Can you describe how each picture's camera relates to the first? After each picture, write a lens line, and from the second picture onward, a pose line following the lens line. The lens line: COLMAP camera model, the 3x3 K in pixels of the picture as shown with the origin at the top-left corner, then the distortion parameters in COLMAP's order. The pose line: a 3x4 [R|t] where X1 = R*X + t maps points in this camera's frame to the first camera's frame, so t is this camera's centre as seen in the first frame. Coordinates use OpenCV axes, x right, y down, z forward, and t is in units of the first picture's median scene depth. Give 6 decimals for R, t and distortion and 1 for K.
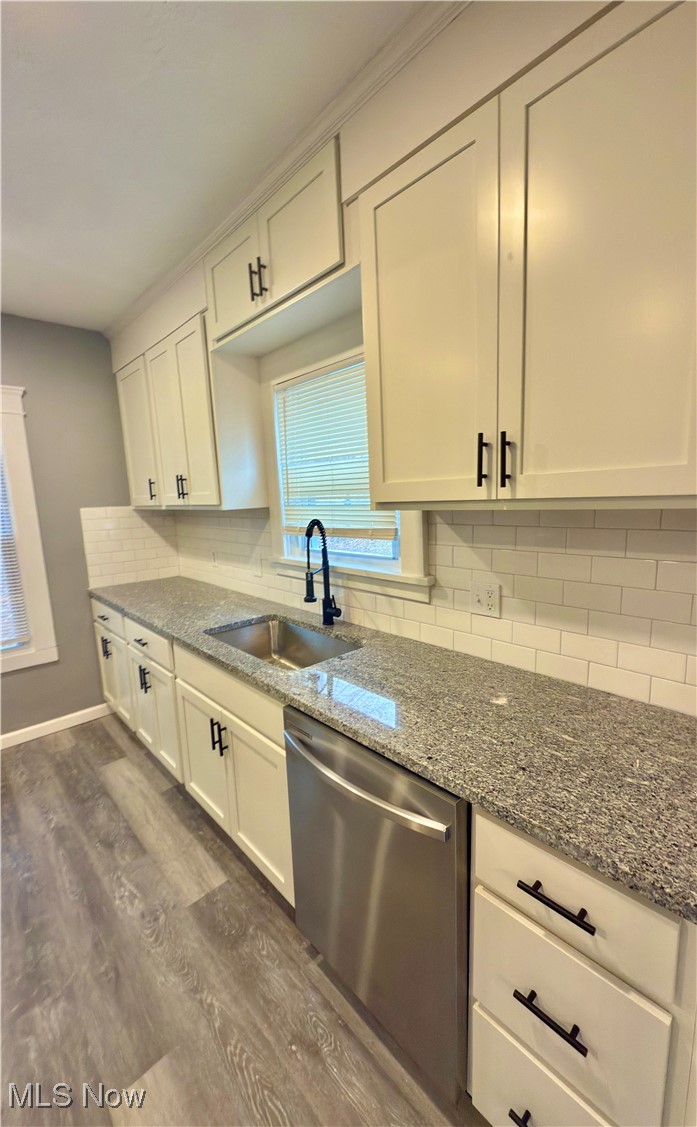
lens RADIAL K [[443.5, 0, 349.1], [0, 443.5, 543.0], [0, 0, 1]] dist [-0.002121, -0.000276]
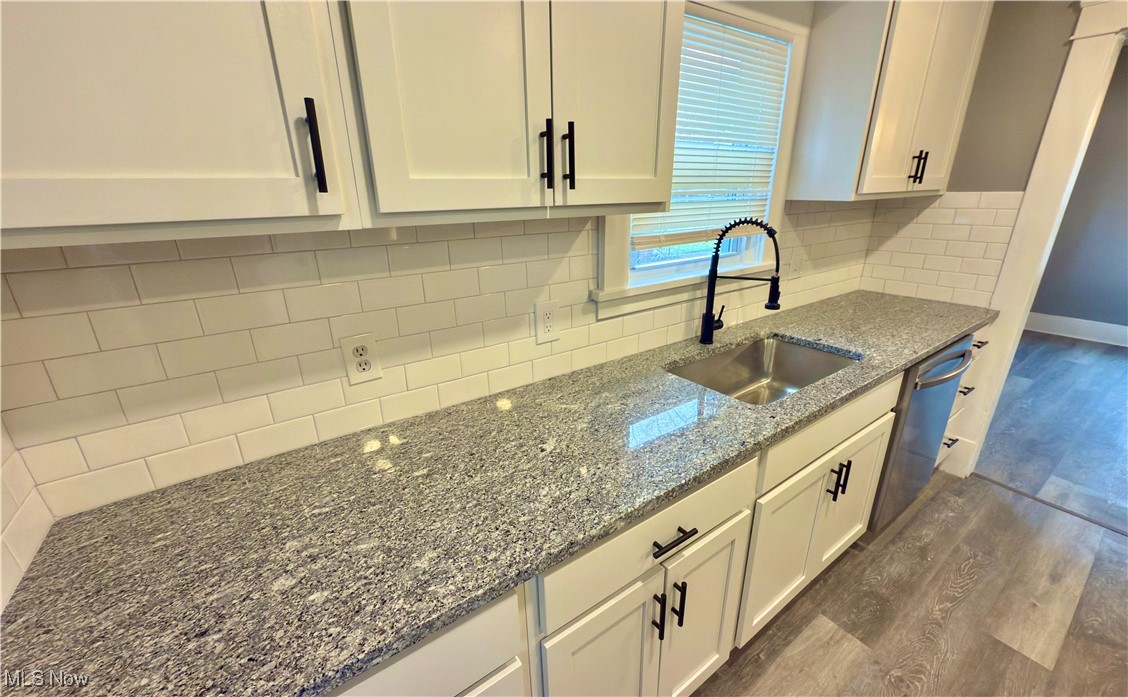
lens RADIAL K [[443.9, 0, 564.0], [0, 443.9, 348.5], [0, 0, 1]] dist [-0.002121, -0.000276]
pose [[0.146656, -0.289883, 0.945759, -1.069125], [0.126348, 0.953755, 0.272742, -0.091420], [-0.981085, 0.079496, 0.176500, 1.319209]]
